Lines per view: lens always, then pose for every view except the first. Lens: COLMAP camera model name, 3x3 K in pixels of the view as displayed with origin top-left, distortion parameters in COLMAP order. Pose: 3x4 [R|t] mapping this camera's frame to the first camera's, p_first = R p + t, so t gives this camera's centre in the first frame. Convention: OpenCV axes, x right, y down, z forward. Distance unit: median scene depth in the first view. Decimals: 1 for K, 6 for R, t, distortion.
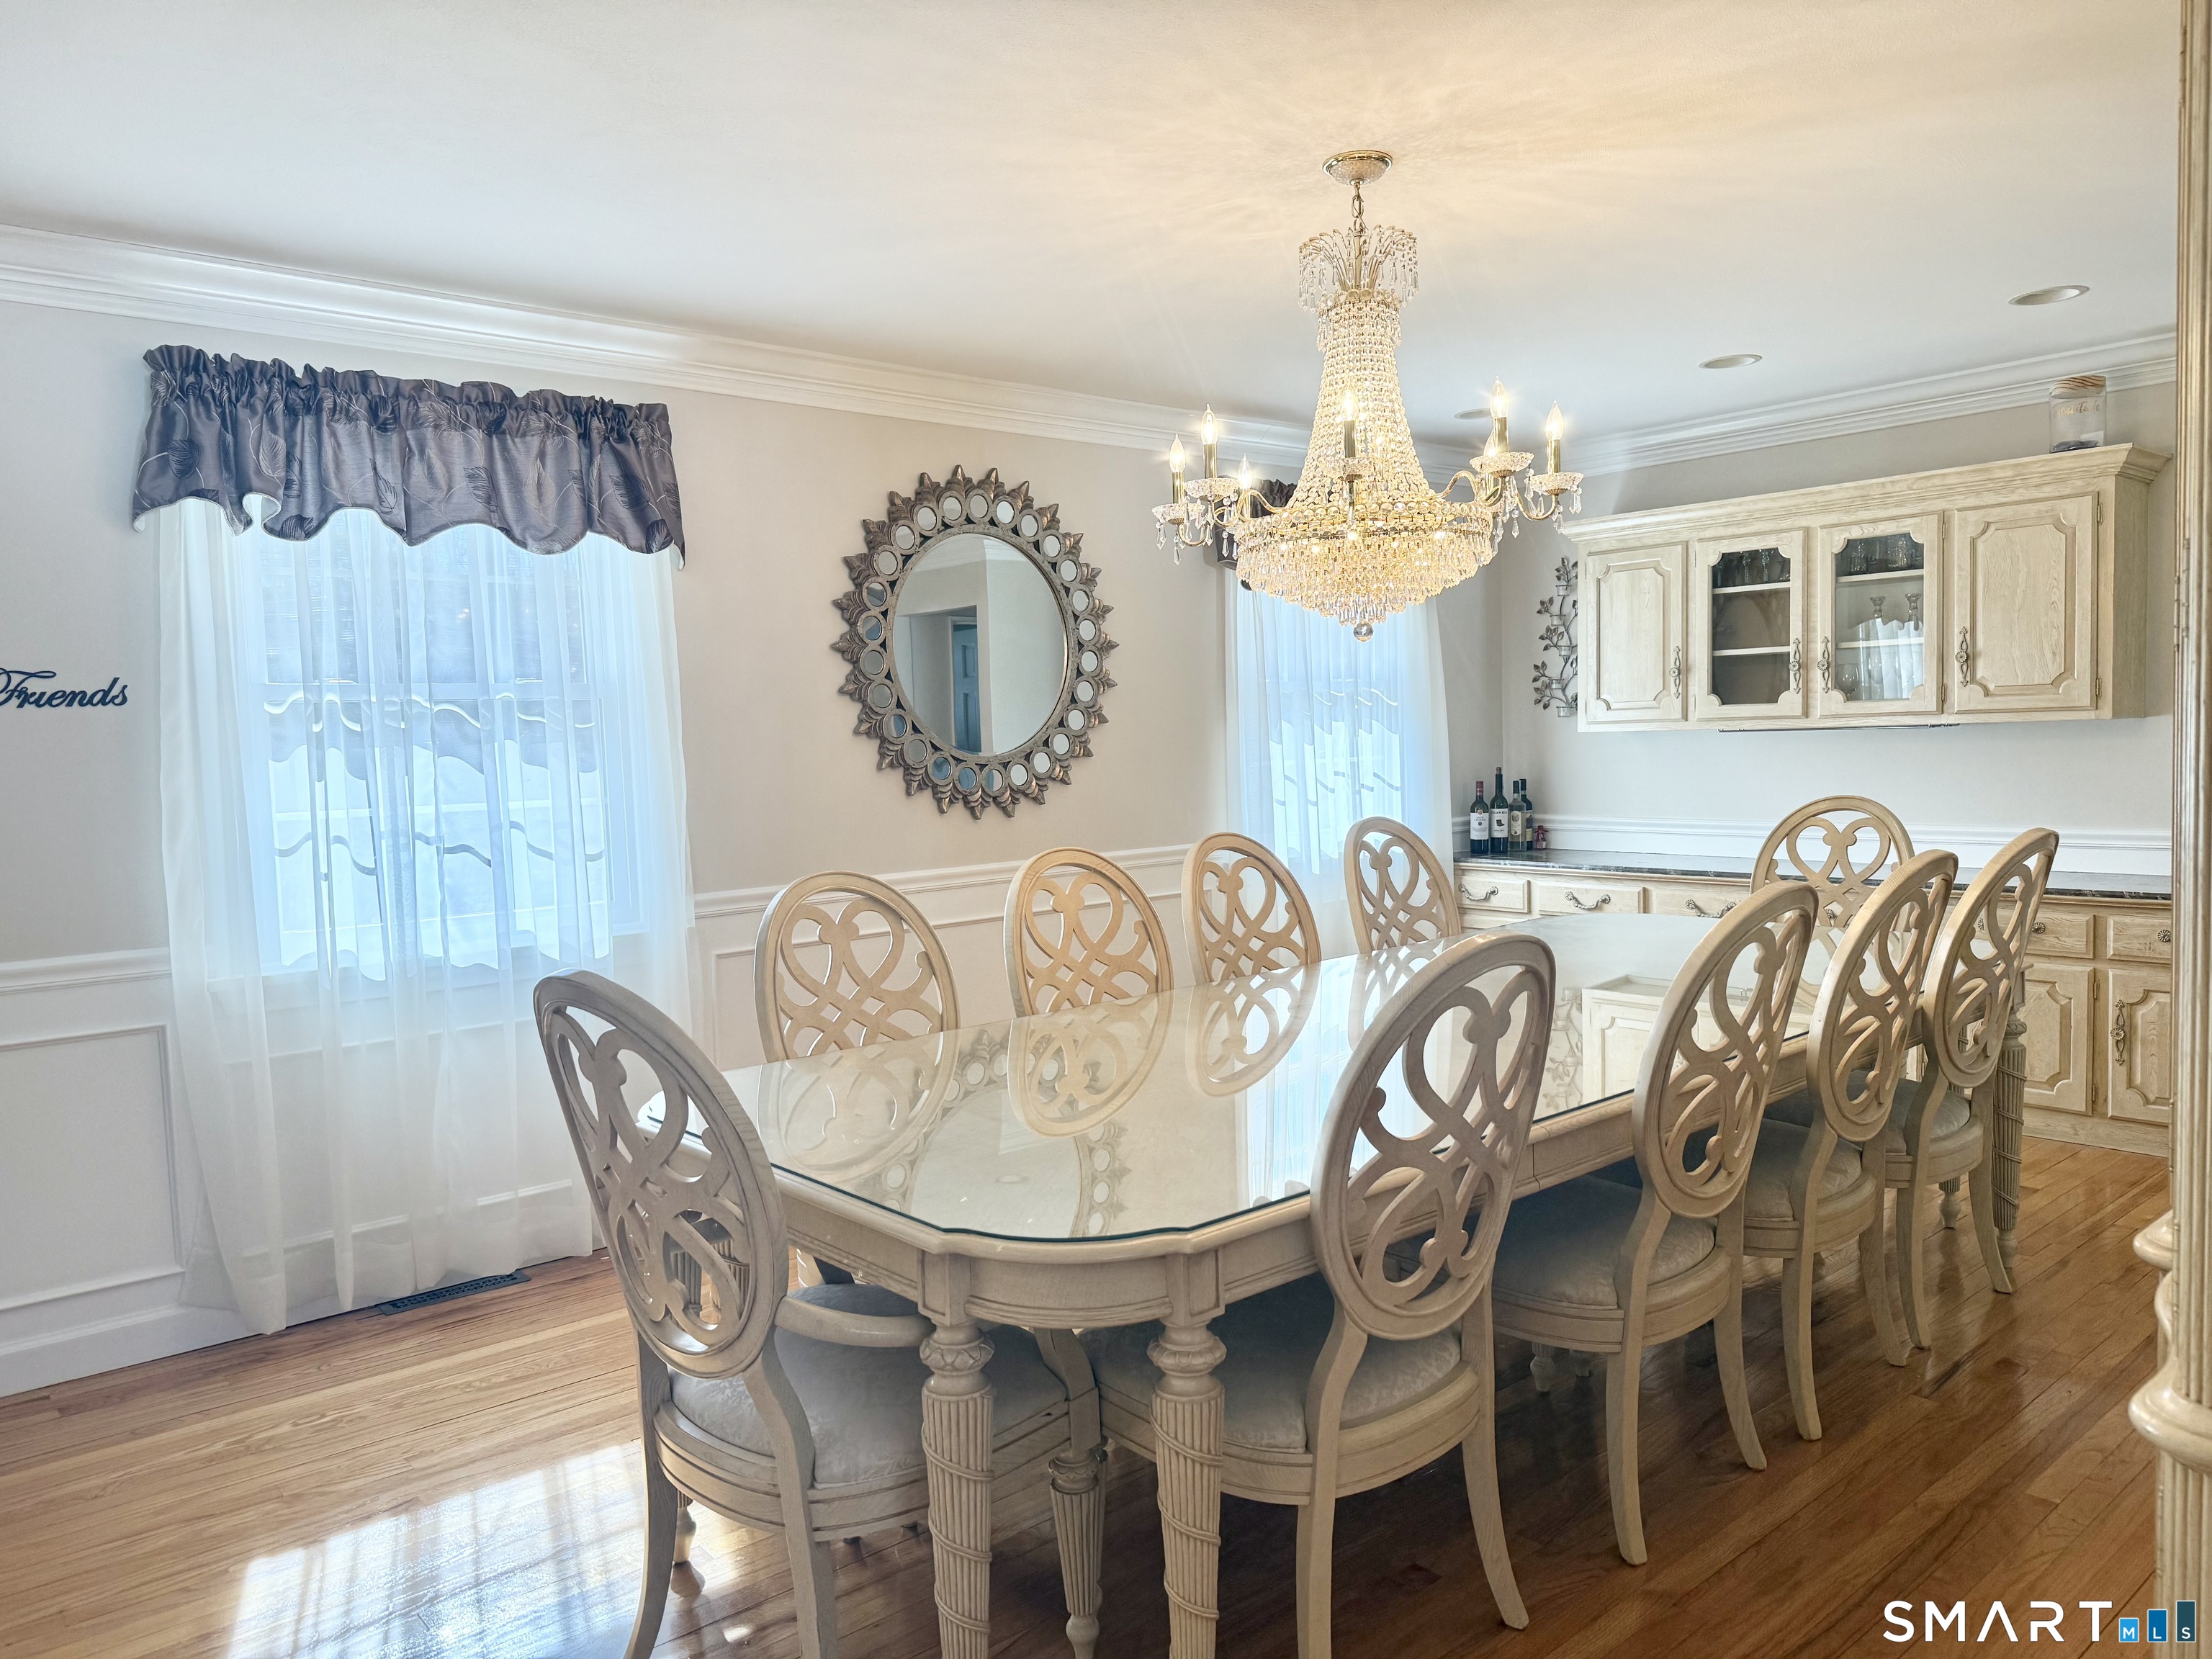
lens RADIAL K [[1548.4, 0, 1128.7], [0, 1548.4, 836.8], [0, 0, 1]] dist [0.069693, -0.088933]
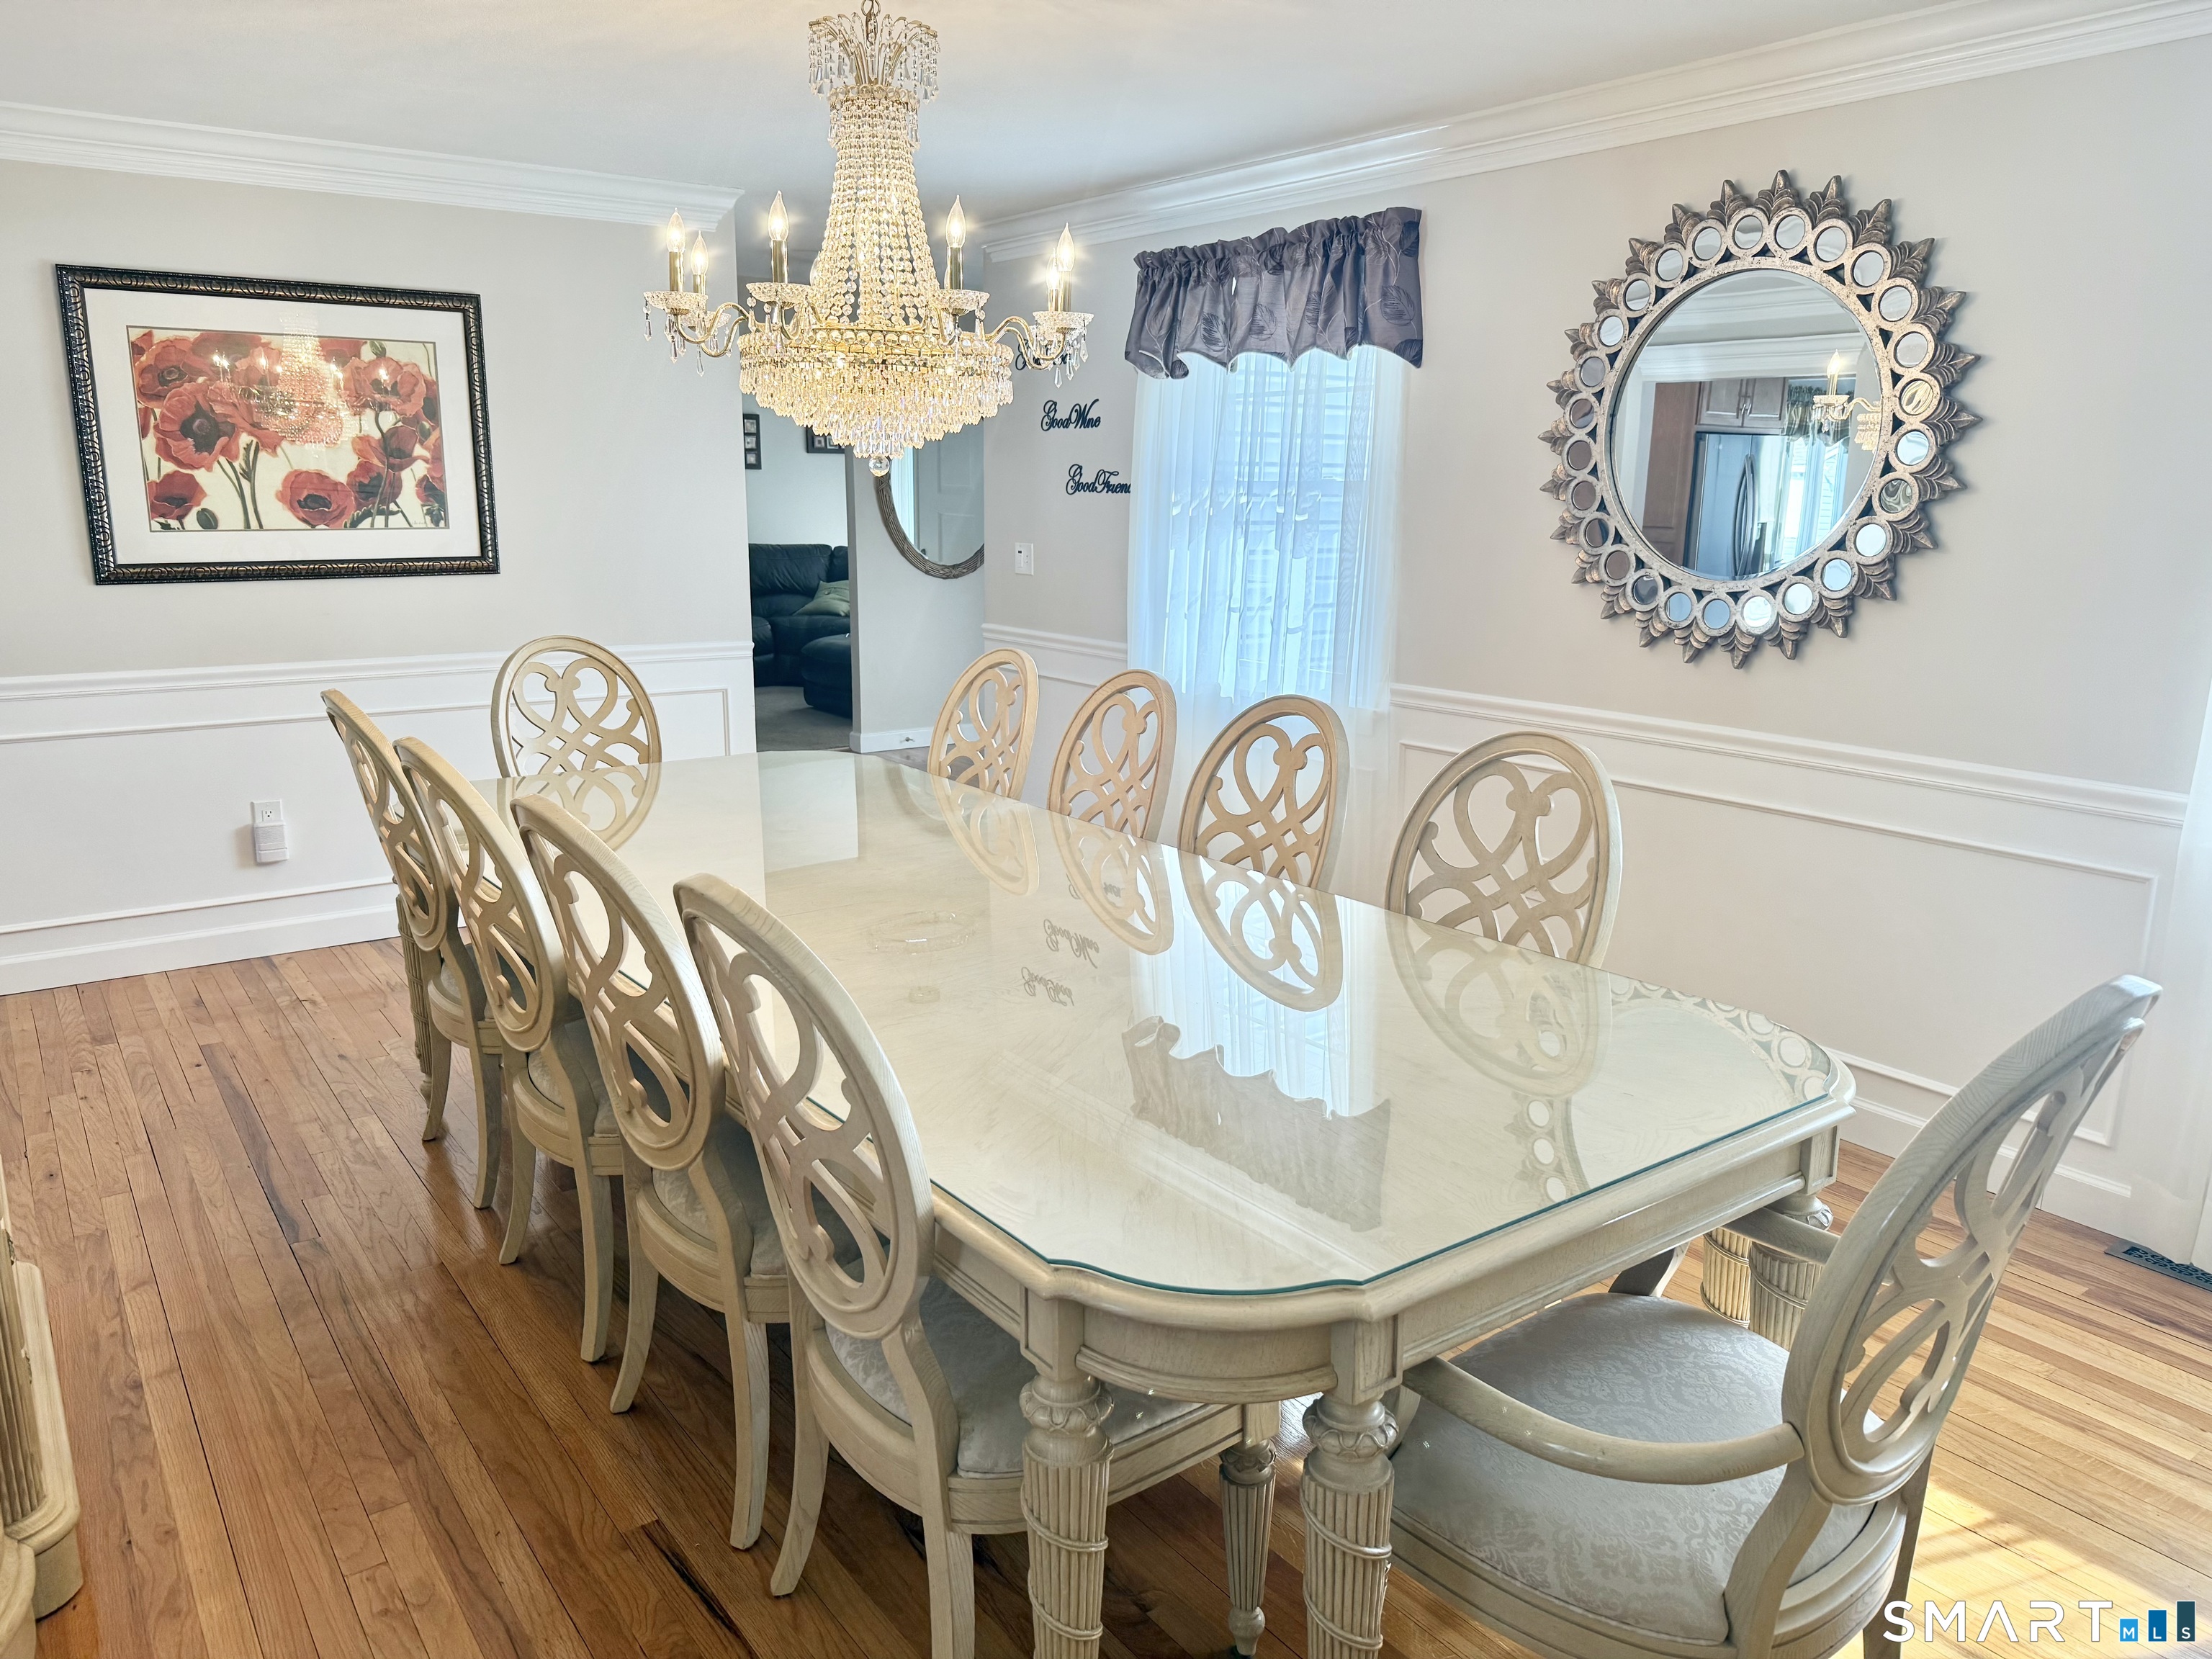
lens RADIAL K [[1548.4, 0, 1108.4], [0, 1548.4, 826.7], [0, 0, 1]] dist [0.069693, -0.088933]
pose [[-0.072956, 0.245646, -0.966610, 0.753736], [-0.081578, 0.964476, 0.251260, -0.117465], [0.993993, 0.097185, -0.050325, 0.840336]]
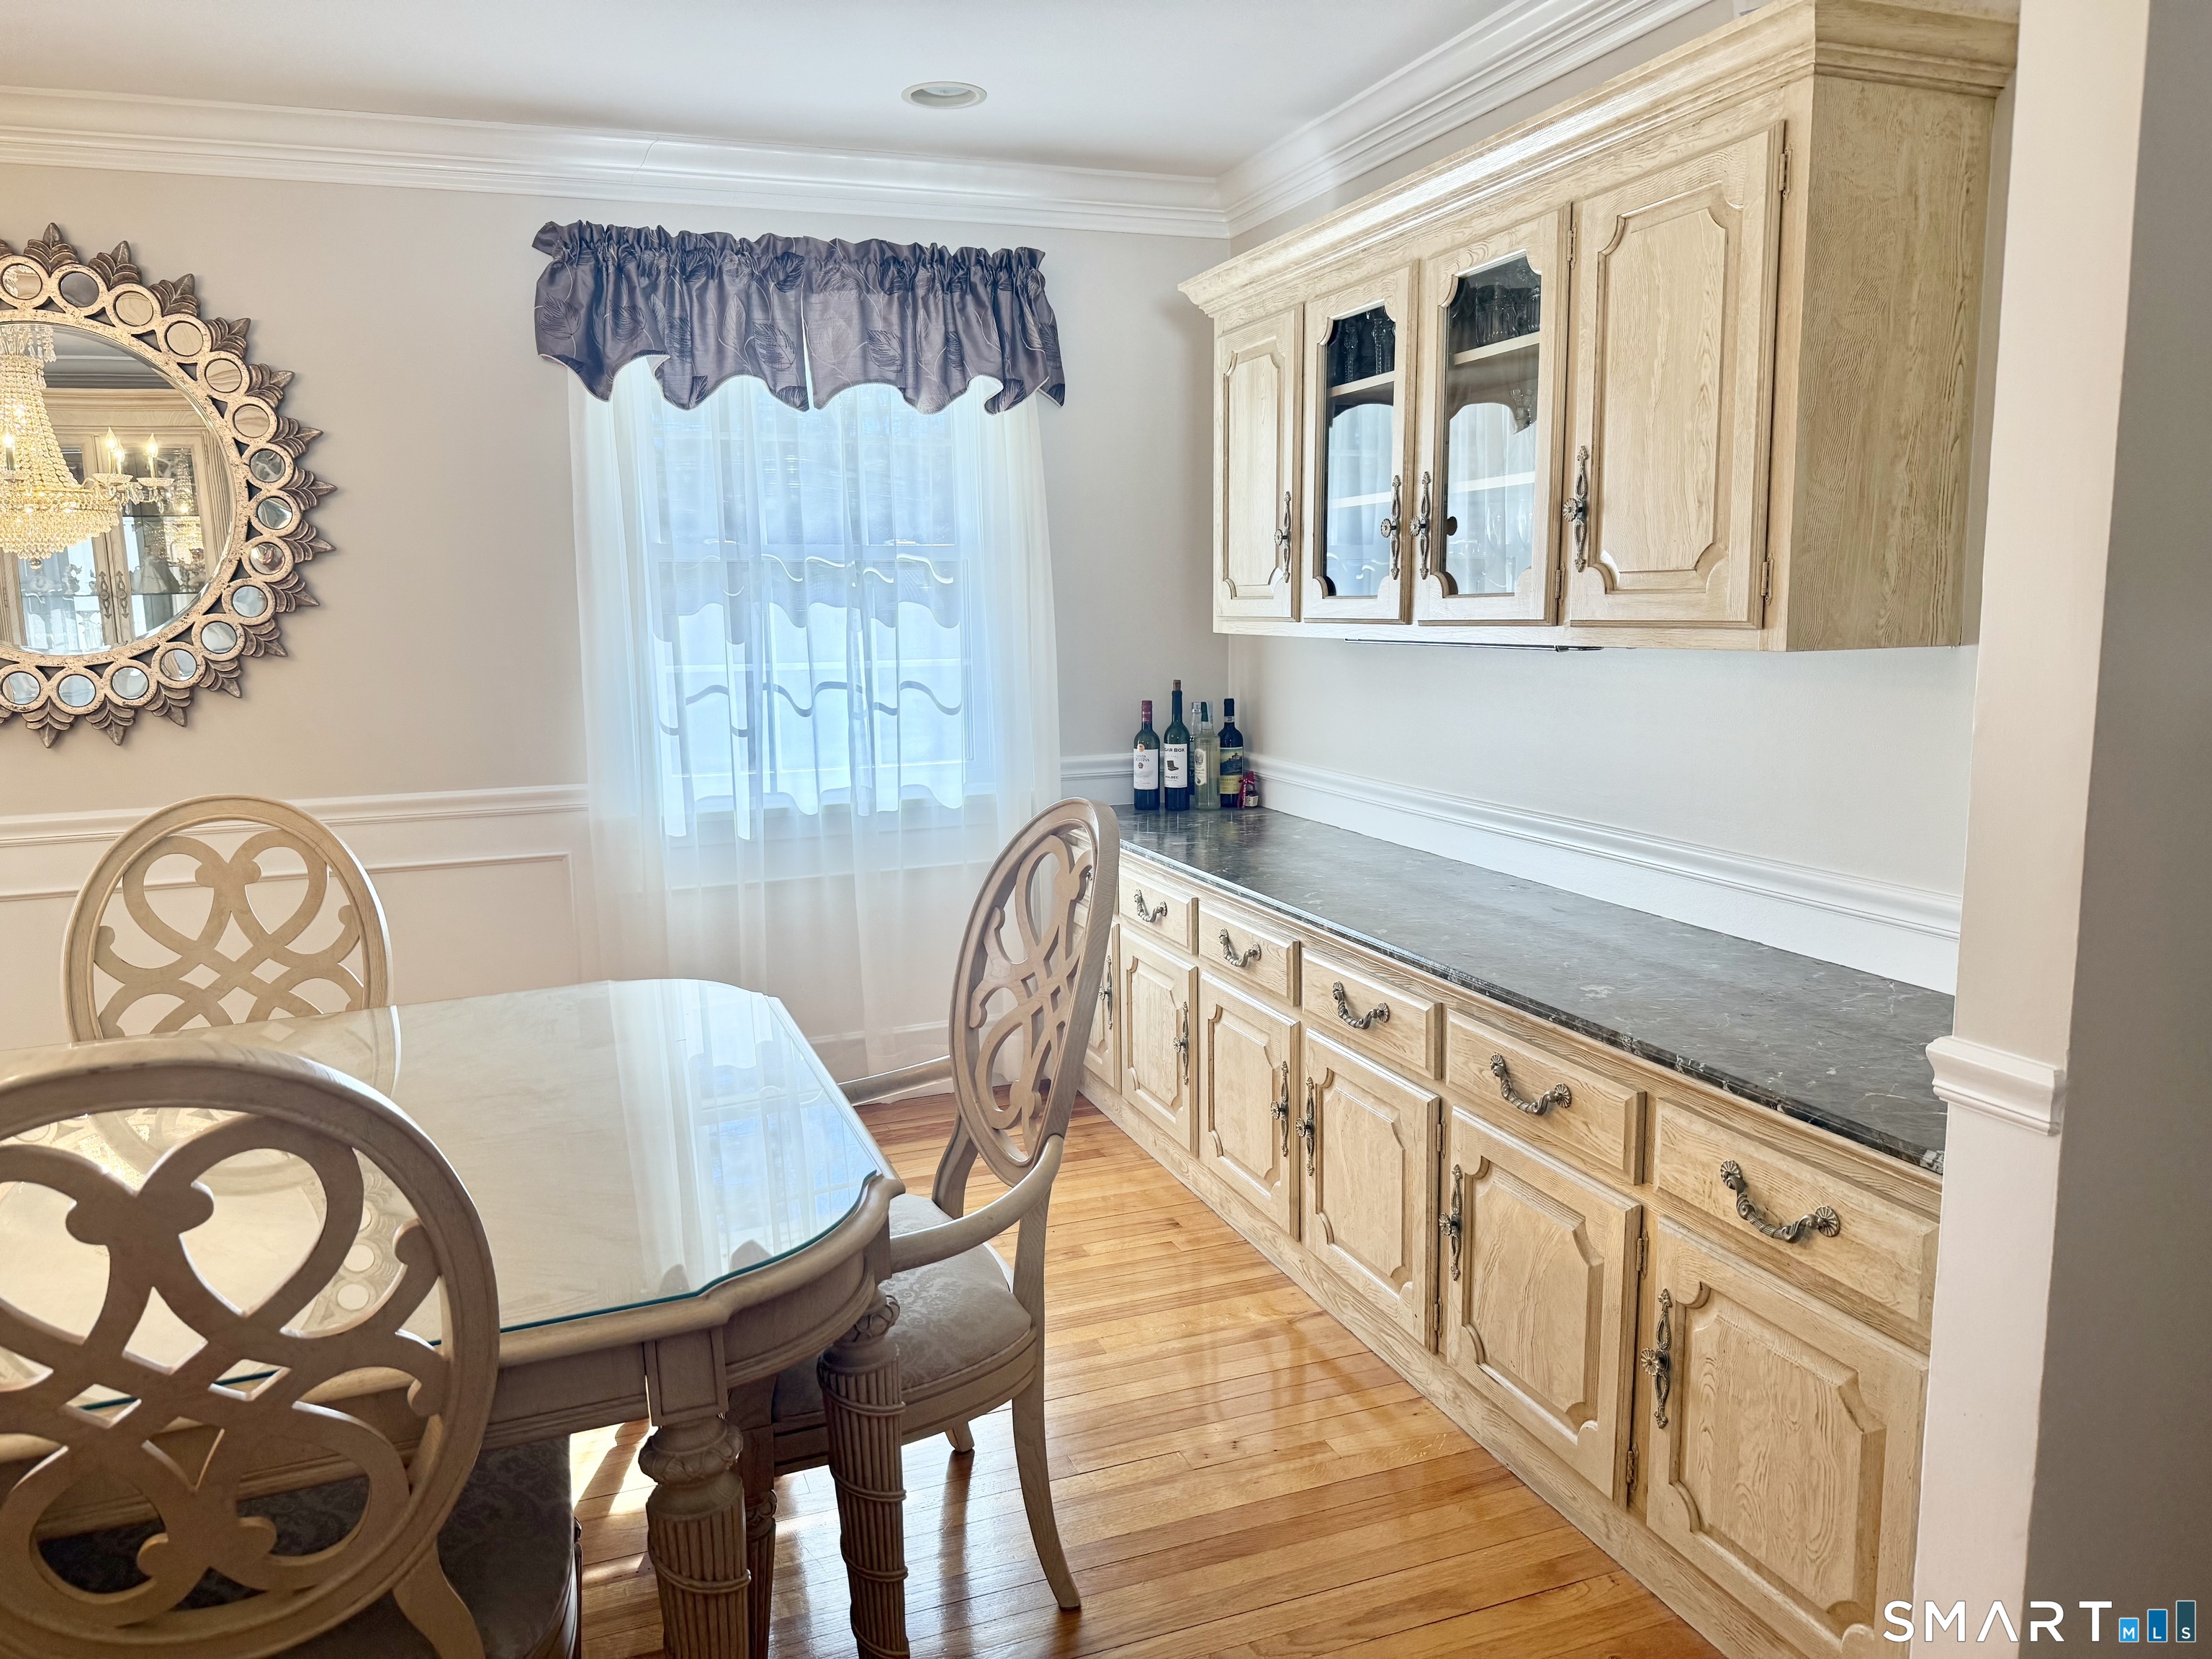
lens RADIAL K [[1548.4, 0, 1098.9], [0, 1548.4, 816.3], [0, 0, 1]] dist [0.069693, -0.088933]
pose [[0.940481, 0.061659, -0.334207, 0.611883], [-0.035336, 0.995815, 0.084285, -0.059859], [0.338005, -0.067459, 0.938723, 0.530824]]
